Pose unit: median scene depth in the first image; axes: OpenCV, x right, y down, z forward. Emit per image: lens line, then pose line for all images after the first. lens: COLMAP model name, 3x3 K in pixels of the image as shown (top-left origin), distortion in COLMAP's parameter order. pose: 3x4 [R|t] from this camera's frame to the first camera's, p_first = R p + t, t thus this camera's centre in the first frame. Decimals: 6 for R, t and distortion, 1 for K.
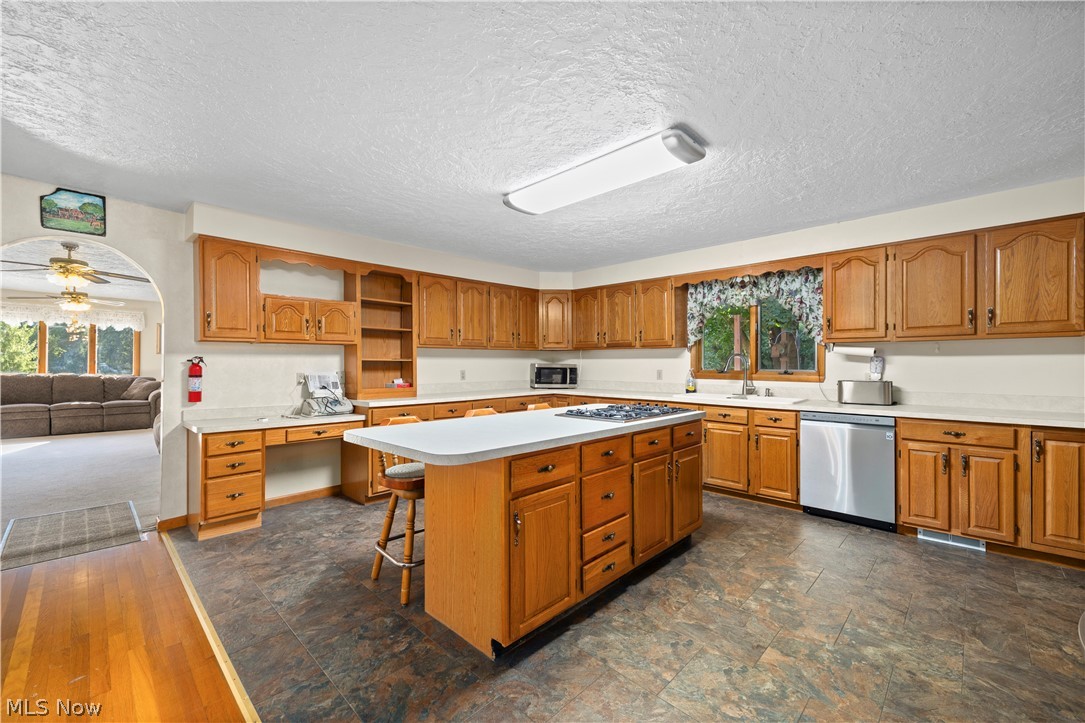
lens RADIAL K [[444.0, 0, 538.7], [0, 444.0, 365.3], [0, 0, 1]] dist [0.007750, -0.001941]
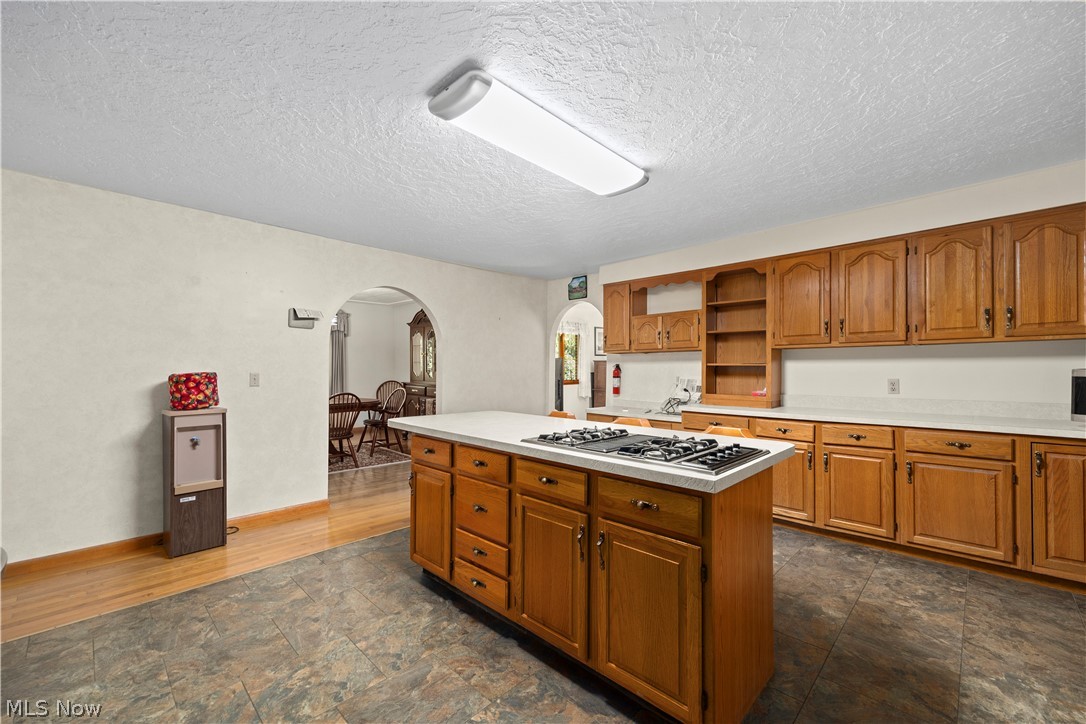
lens RADIAL K [[444.4, 0, 545.6], [0, 444.4, 370.0], [0, 0, 1]] dist [0.007750, -0.001941]
pose [[-0.000059, 0.004188, -0.999991, 0.676324], [-0.002626, 0.999988, 0.004188, -0.004364], [0.999997, 0.002626, -0.000048, 0.696679]]
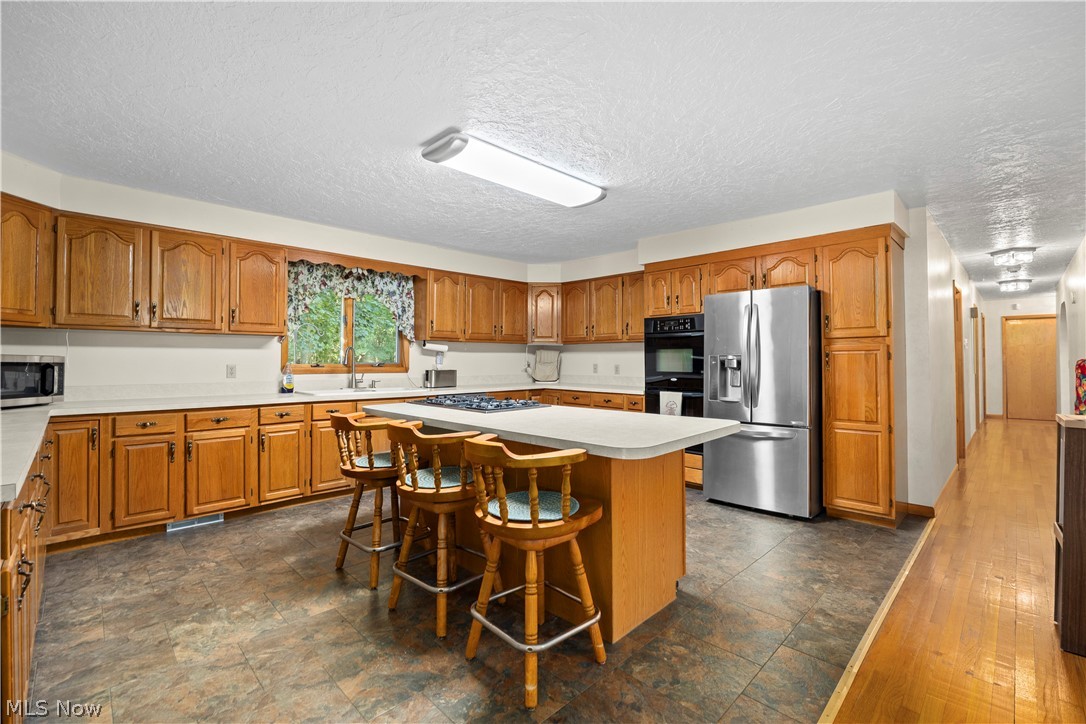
lens RADIAL K [[471.3, 0, 540.1], [0, 471.3, 358.6], [0, 0, 1]] dist [-0.024126, 0.001873]
pose [[0.032894, -0.002137, 0.999457, -0.686713], [0.003590, 0.999992, 0.002020, 0.002011], [-0.999452, 0.003522, 0.032902, 0.657549]]
